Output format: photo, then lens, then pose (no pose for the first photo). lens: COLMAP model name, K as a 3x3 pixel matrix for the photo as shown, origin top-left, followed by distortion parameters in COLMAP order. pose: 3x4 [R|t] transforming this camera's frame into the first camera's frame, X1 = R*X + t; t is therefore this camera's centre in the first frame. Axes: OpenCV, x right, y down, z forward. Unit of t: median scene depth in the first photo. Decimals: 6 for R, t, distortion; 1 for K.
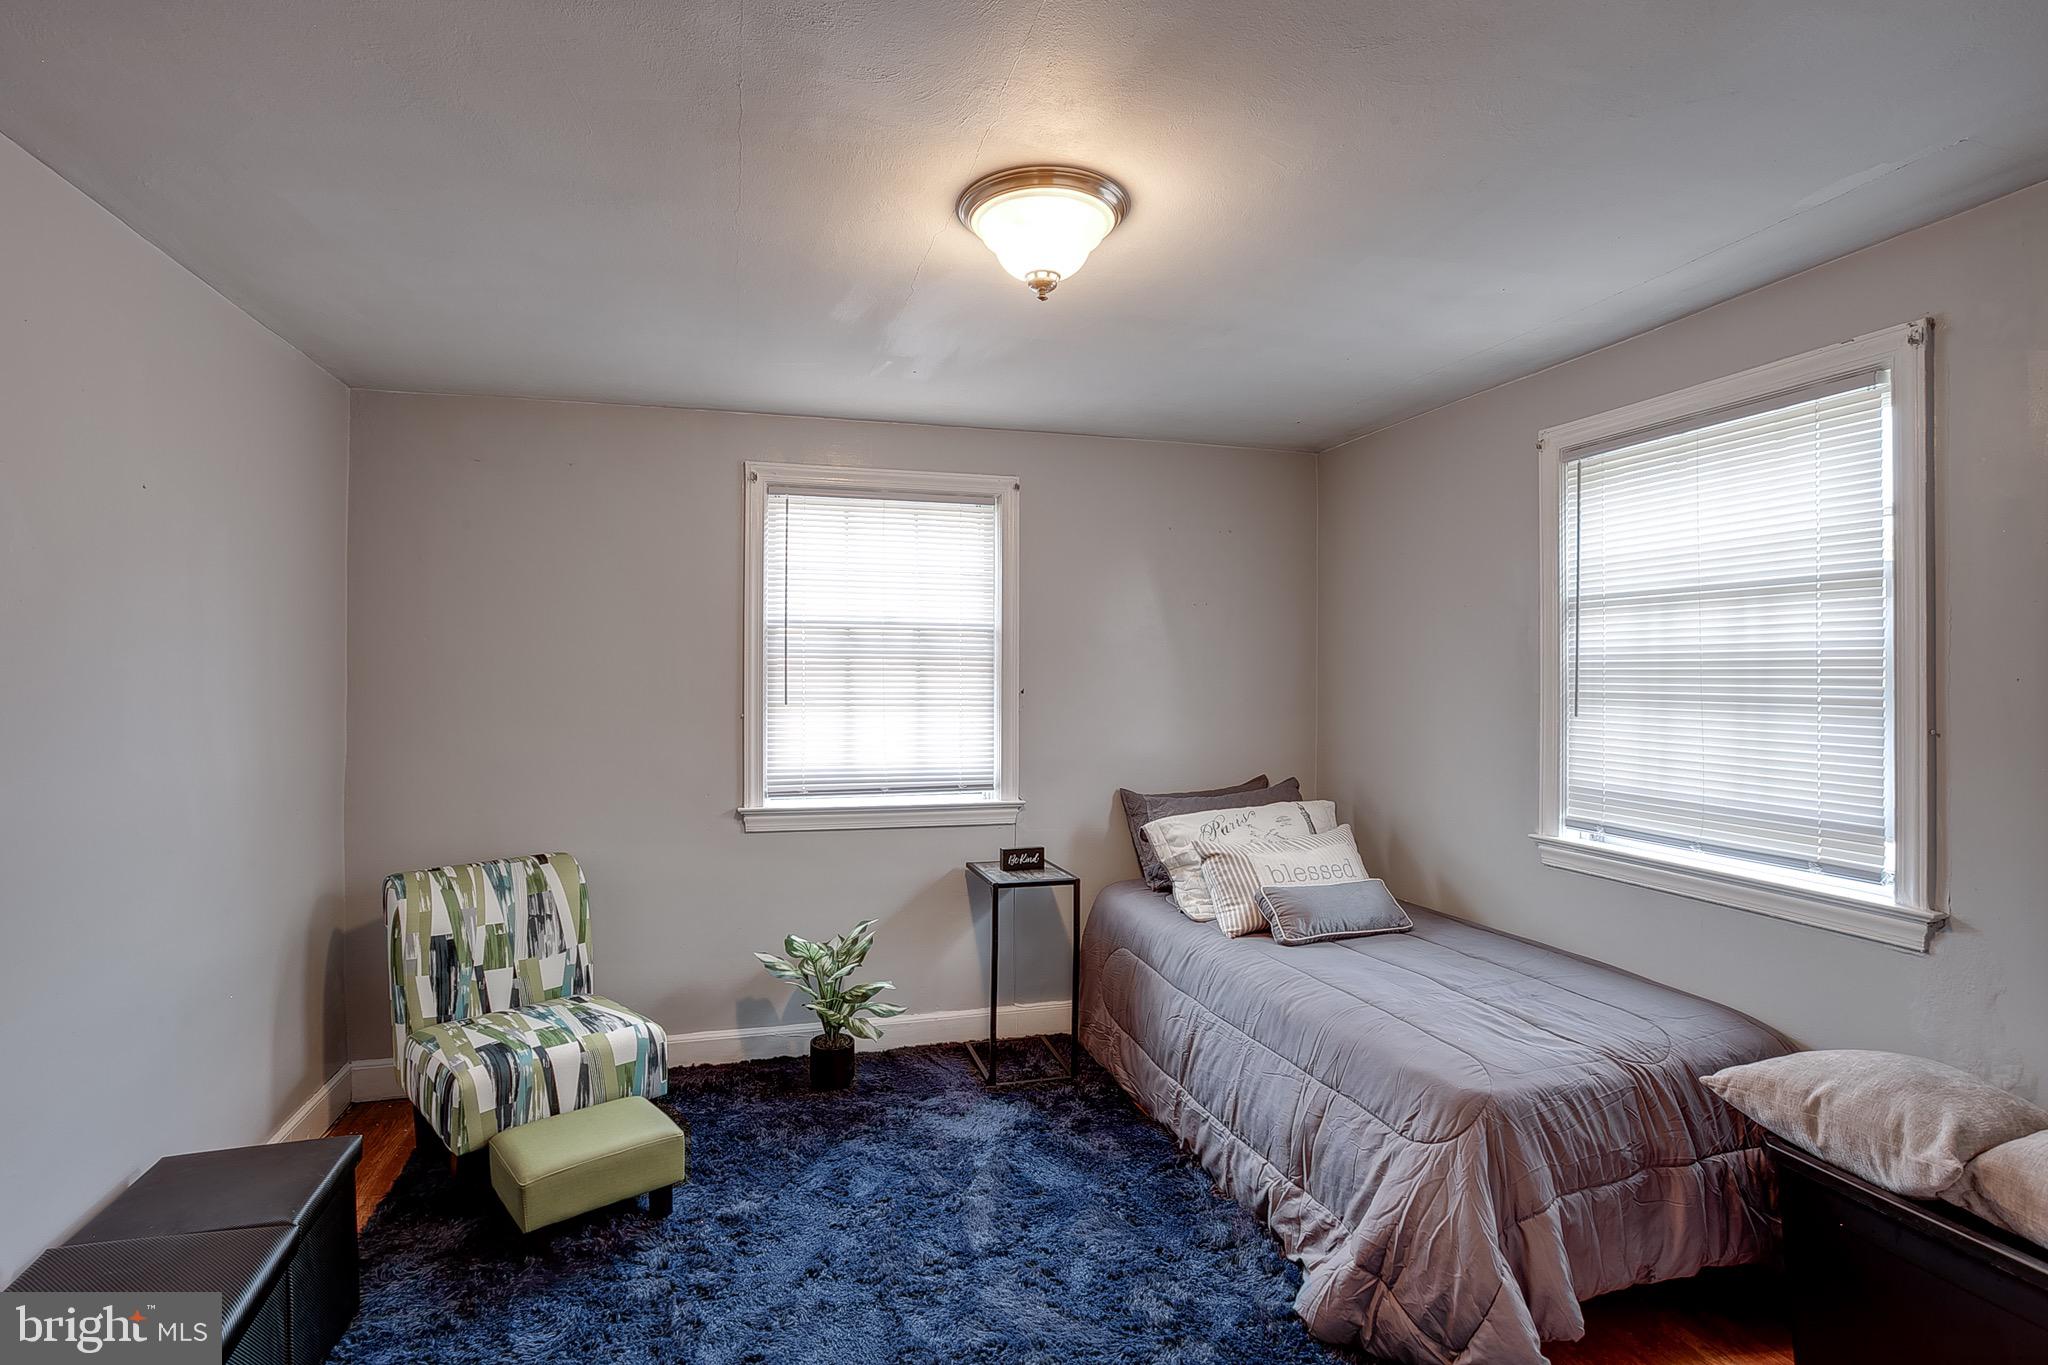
lens RADIAL K [[1024.4, 0, 1017.2], [0, 1024.4, 679.7], [0, 0, 1]] dist [0.000084, 0.000045]
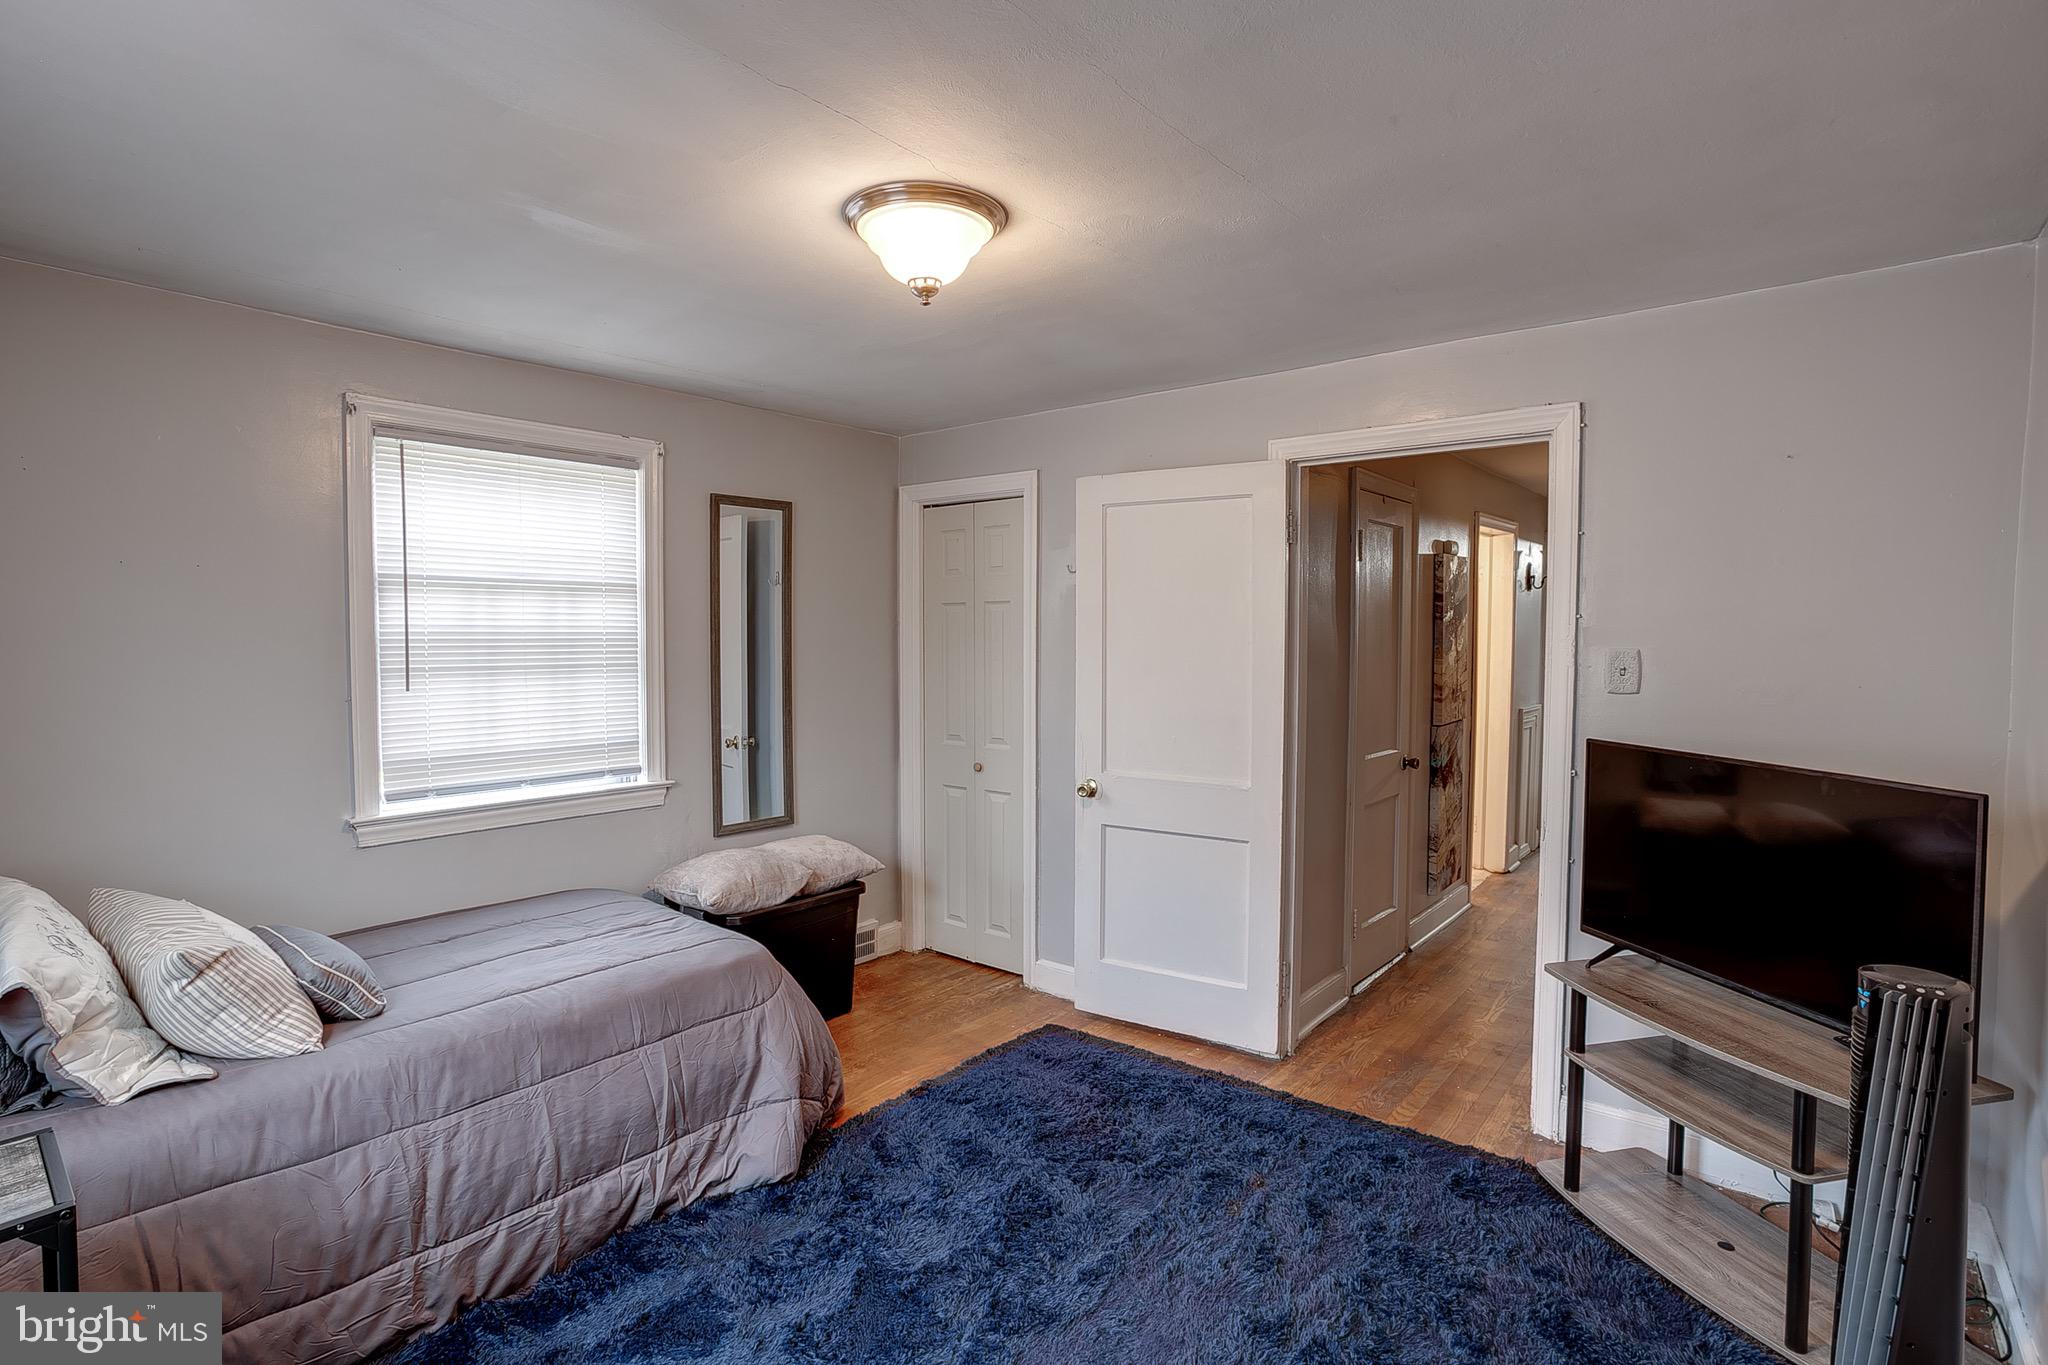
lens RADIAL K [[1024.4, 0, 1018.2], [0, 1024.4, 675.1], [0, 0, 1]] dist [0.000084, 0.000045]
pose [[-0.568199, -0.041971, 0.821820, -0.728963], [-0.002538, 0.998783, 0.049253, -0.036463], [-0.822888, 0.025900, -0.567614, 1.211301]]
